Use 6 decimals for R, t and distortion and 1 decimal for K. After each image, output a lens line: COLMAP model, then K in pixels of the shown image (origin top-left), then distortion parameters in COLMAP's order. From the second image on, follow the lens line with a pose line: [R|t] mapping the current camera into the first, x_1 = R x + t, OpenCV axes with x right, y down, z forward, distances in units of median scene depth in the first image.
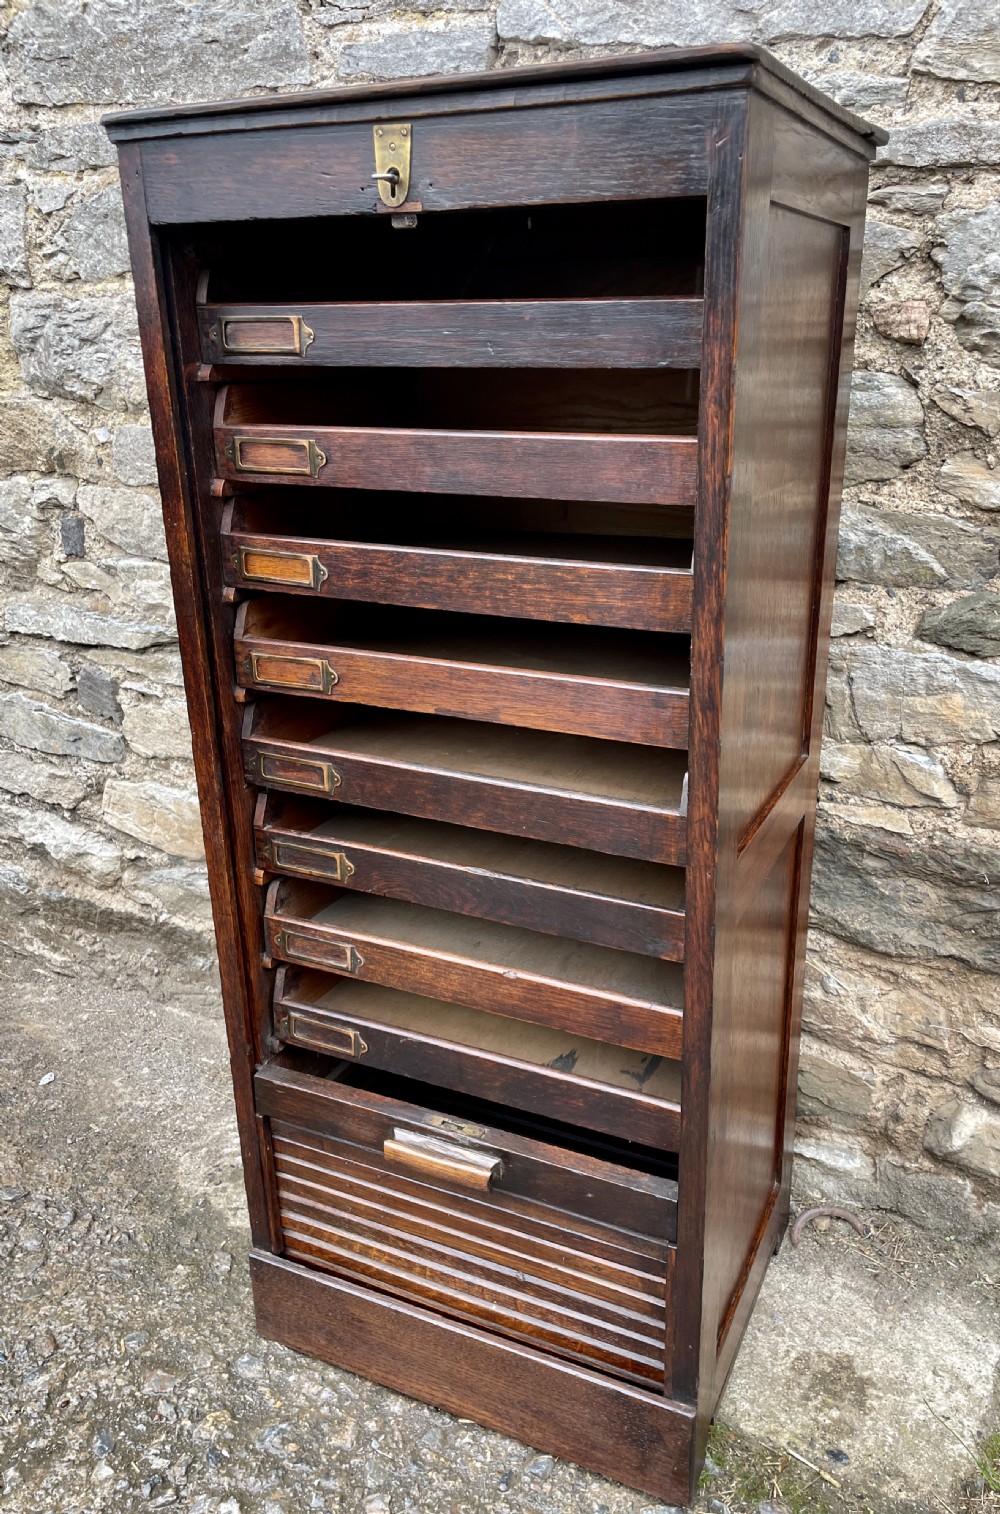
lens RADIAL K [[1148.9, 0, 526.5], [0, 1148.9, 778.5], [0, 0, 1]] dist [0.087527, -0.114108]
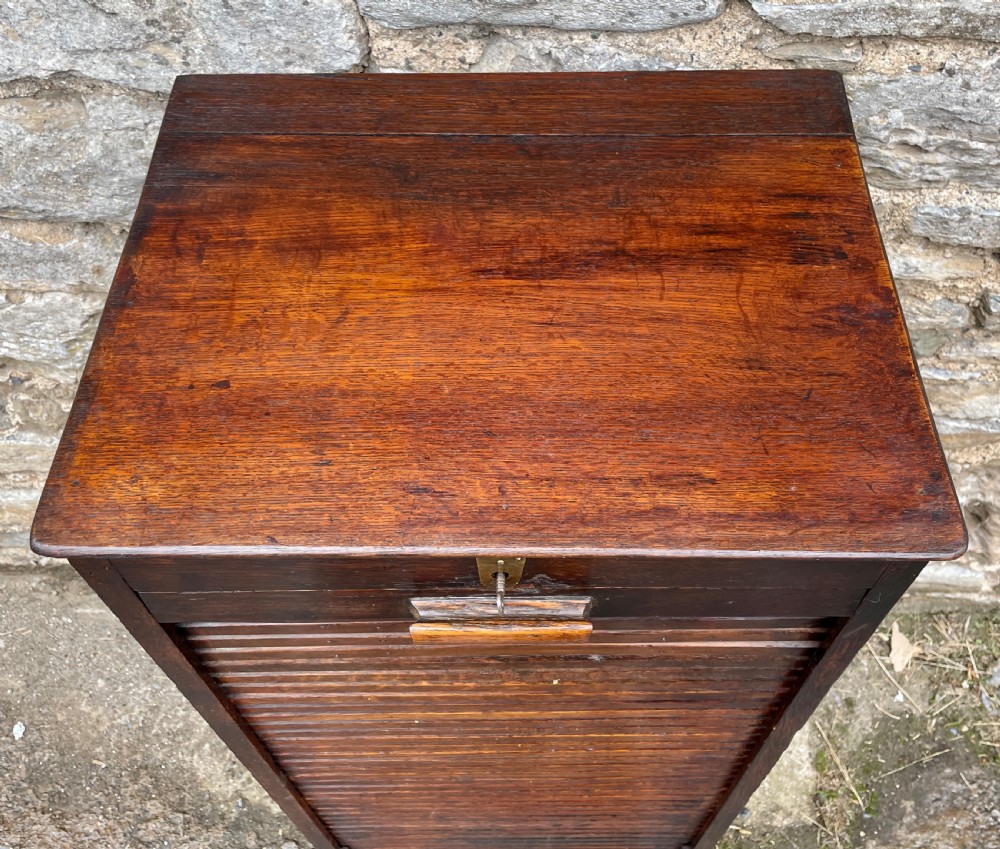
lens RADIAL K [[965.3, 0, 514.3], [0, 965.3, 385.8], [0, 0, 1]] dist [0.061337, -0.071669]
pose [[0.903190, -0.343855, 0.256928, -0.154360], [0.145779, 0.808708, 0.569859, -0.669051], [-0.403729, -0.477236, 0.780543, 0.329201]]
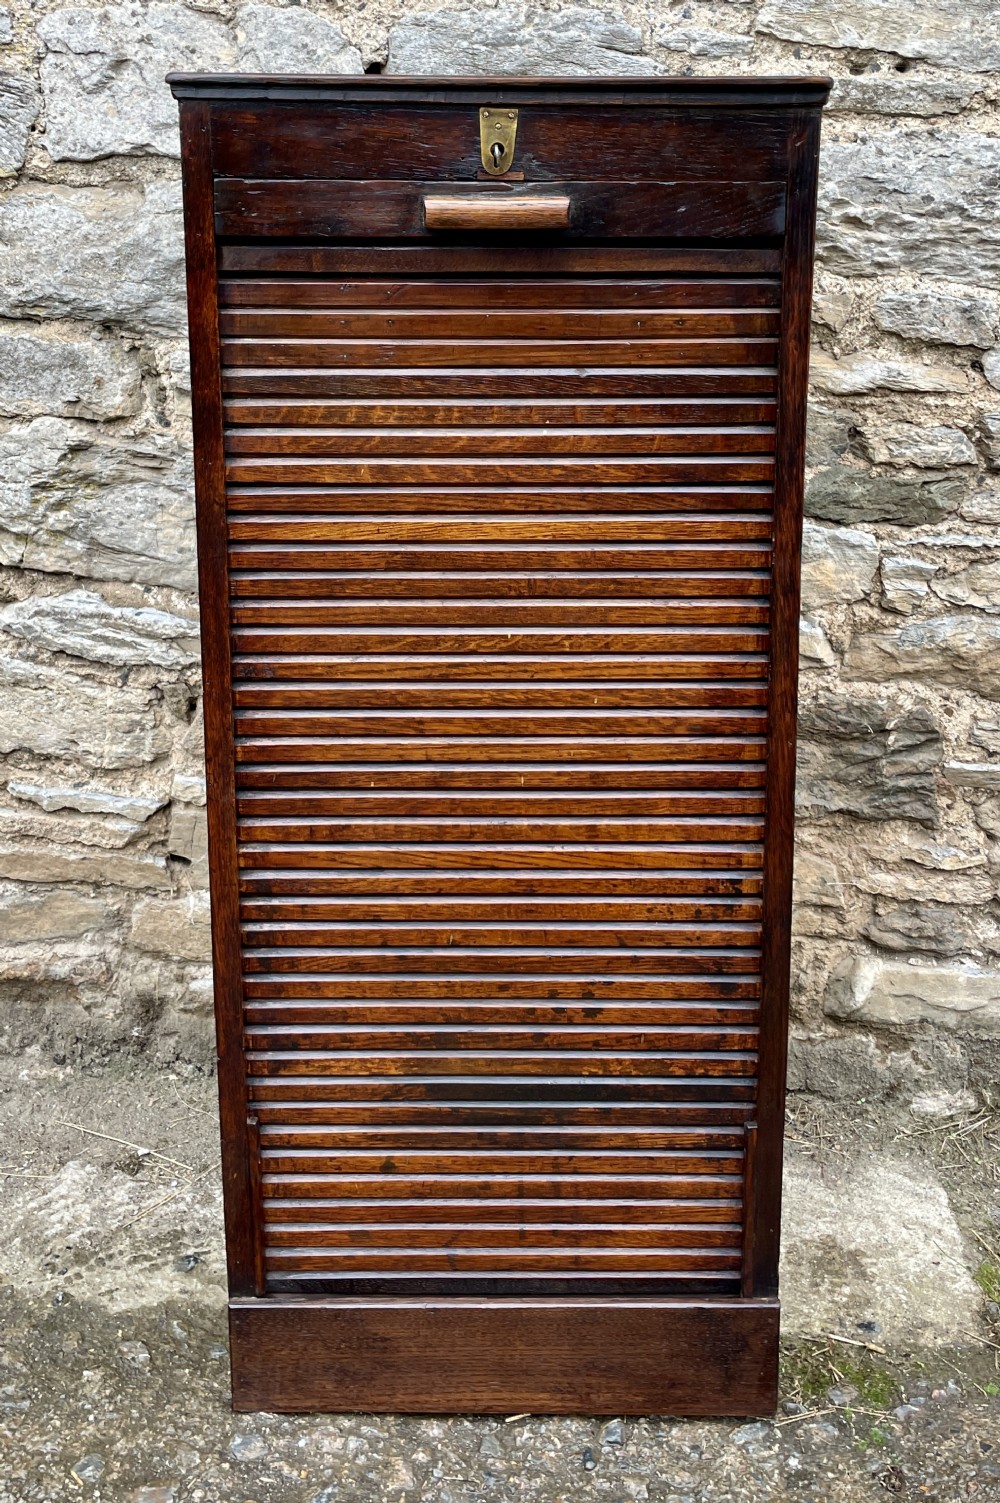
lens RADIAL K [[1532.4, 0, 479.3], [0, 1532.4, 486.9], [0, 0, 1]] dist [0.080735, -0.082503]
pose [[0.910599, -0.079342, 0.405603, -0.487825], [0.134637, 0.984813, -0.109622, -0.025421], [-0.390746, 0.154431, 0.907452, -0.181041]]
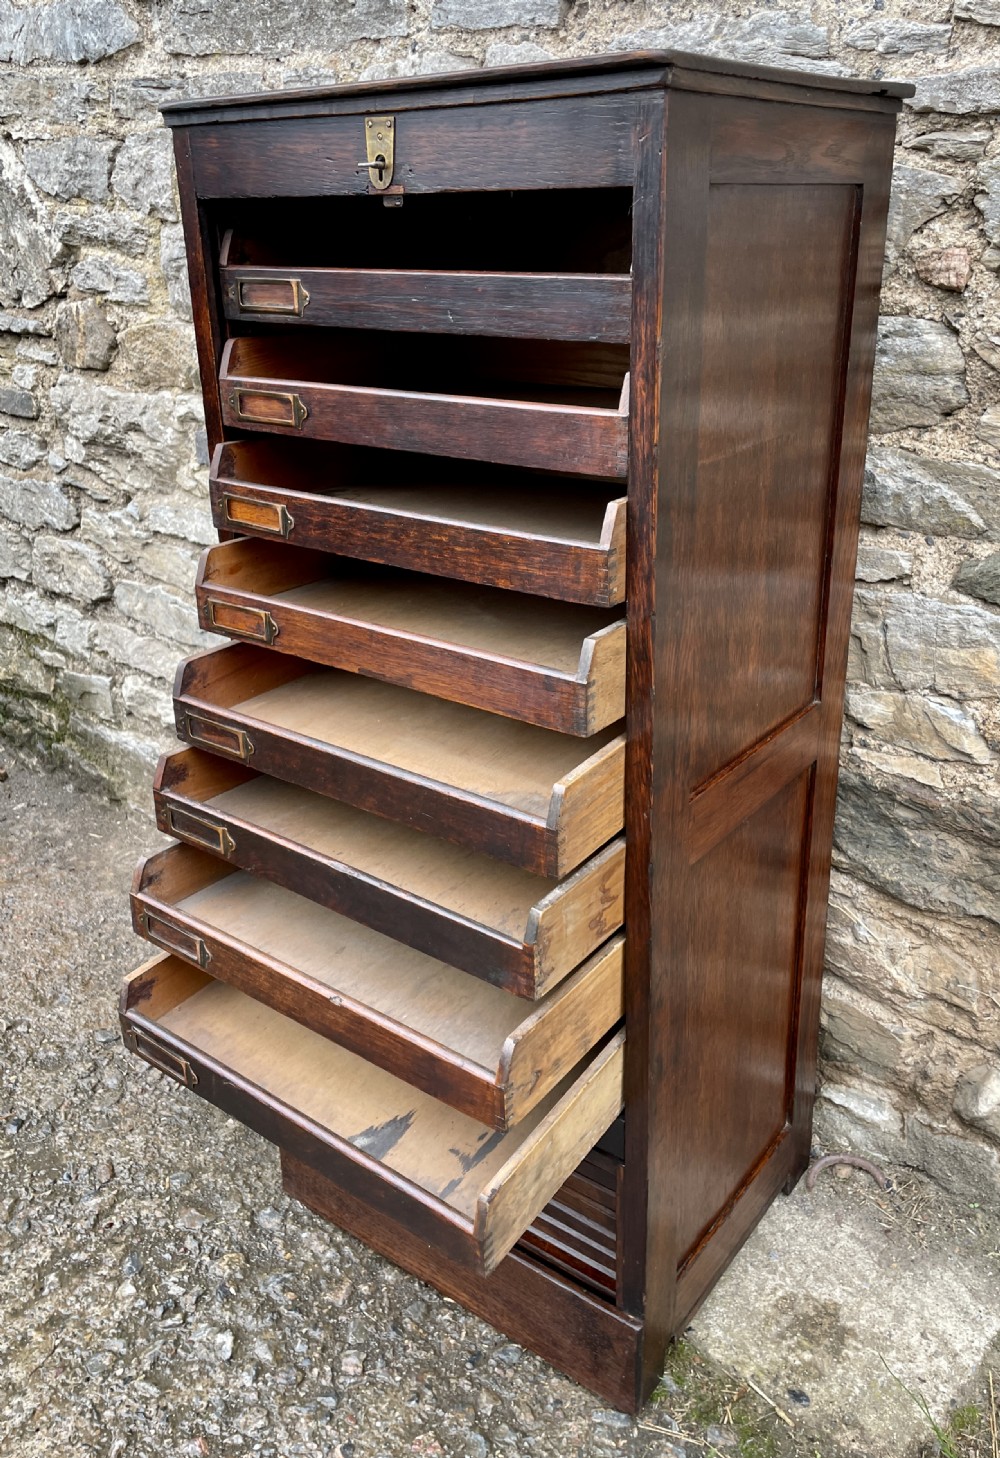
lens RADIAL K [[1183.4, 0, 501.7], [0, 1183.4, 688.9], [0, 0, 1]] dist [0.082266, -0.104268]
pose [[0.977567, 0.069291, -0.198903, 0.167532], [-0.066791, 0.997581, 0.019262, -0.030341], [0.199756, -0.005544, 0.979830, -0.060673]]
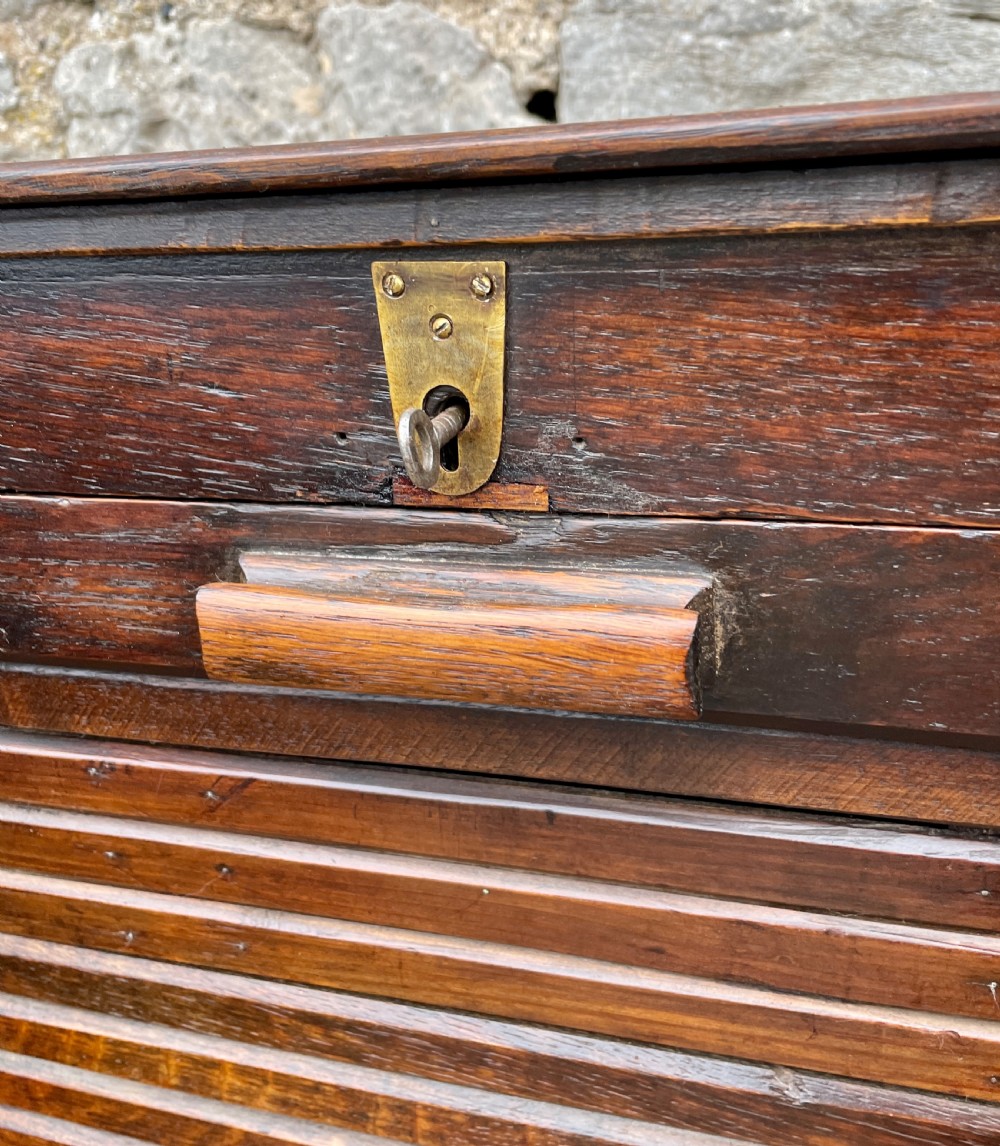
lens RADIAL K [[1122.4, 0, 565.6], [0, 1122.4, 511.7], [0, 0, 1]] dist [0.109235, -0.165906]
pose [[0.987564, -0.099499, 0.121728, -0.079206], [0.106445, 0.992961, -0.051940, -0.305039], [-0.115704, 0.064251, 0.991204, 0.457663]]
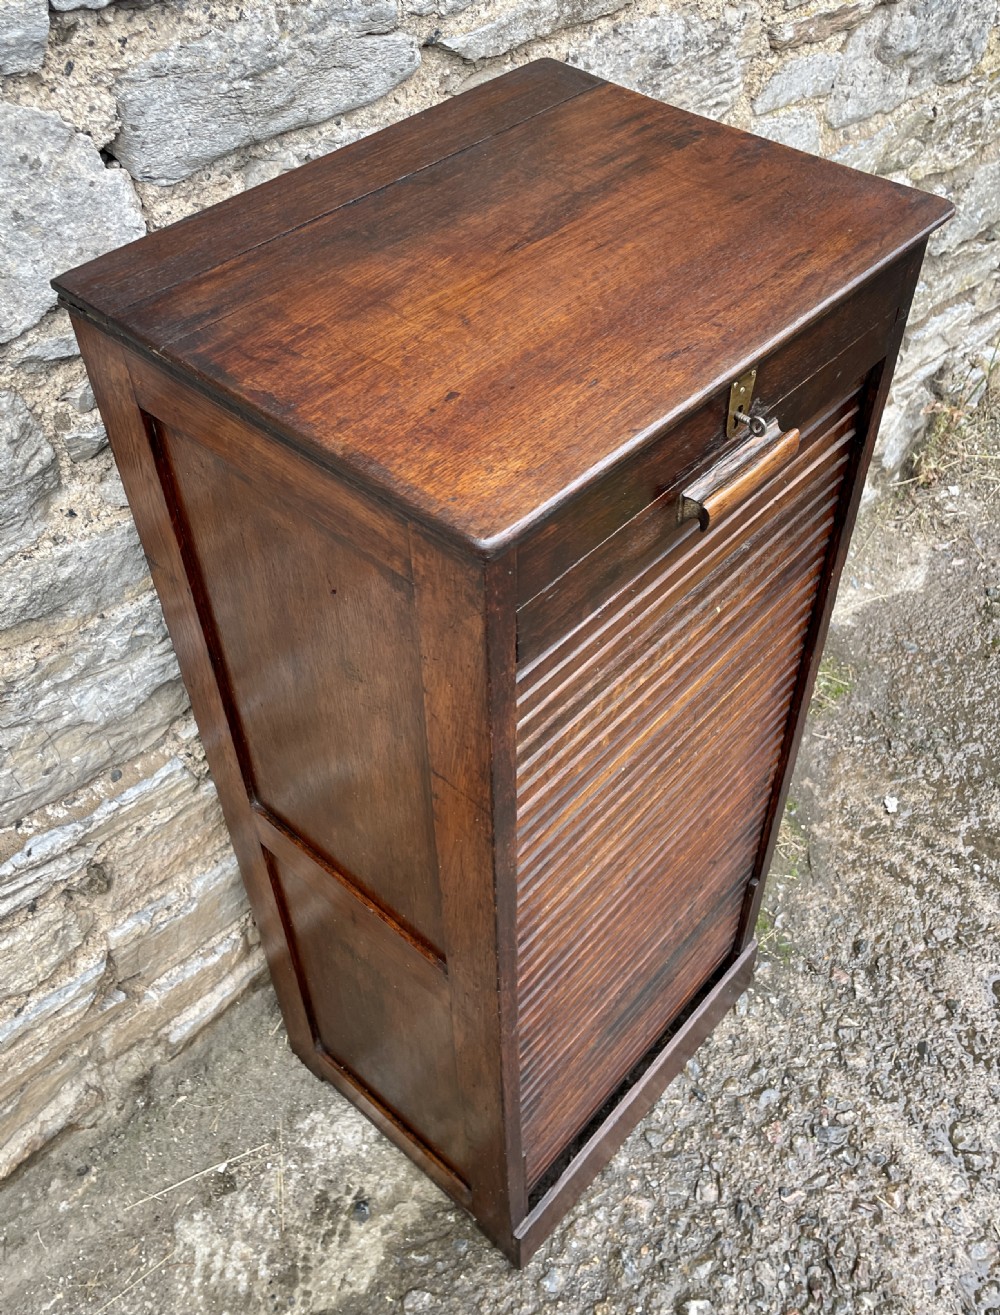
lens RADIAL K [[1190.2, 0, 505.2], [0, 1190.2, 610.4], [0, 0, 1]] dist [0.084925, -0.110125]
pose [[0.292721, -0.671181, 0.681051, -0.616505], [0.348053, 0.738179, 0.577886, -0.669757], [-0.890603, 0.067882, 0.449687, 0.478696]]
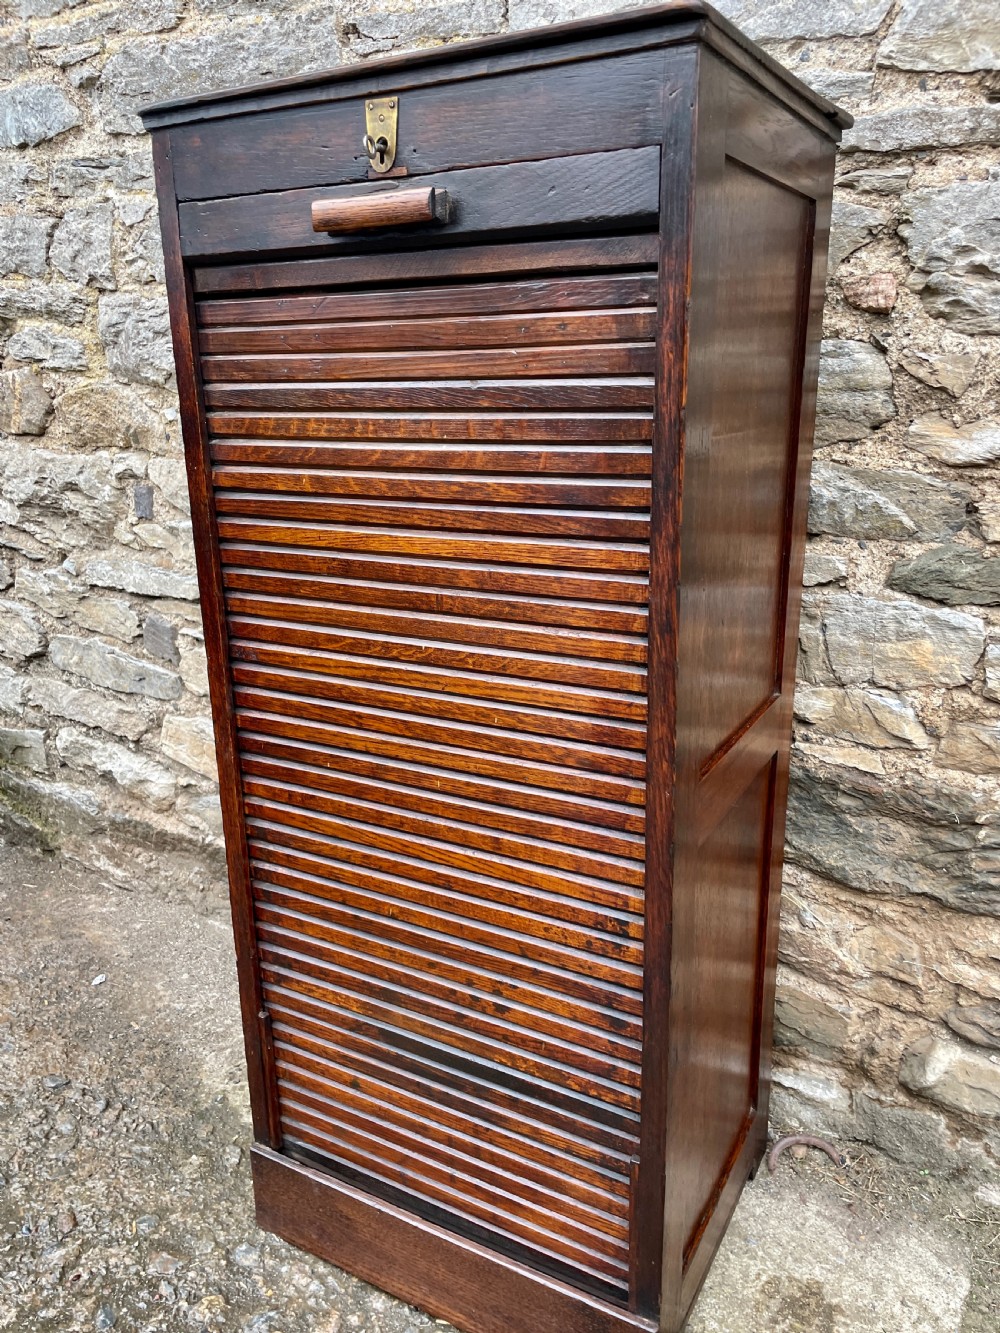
lens RADIAL K [[1002.2, 0, 488.1], [0, 1002.2, 679.5], [0, 0, 1]] dist [0.087509, -0.116385]
pose [[0.996587, 0.021049, -0.079825, 0.047456], [-0.026122, 0.997668, -0.063050, 0.030309], [0.078312, 0.064920, 0.994813, 0.053883]]
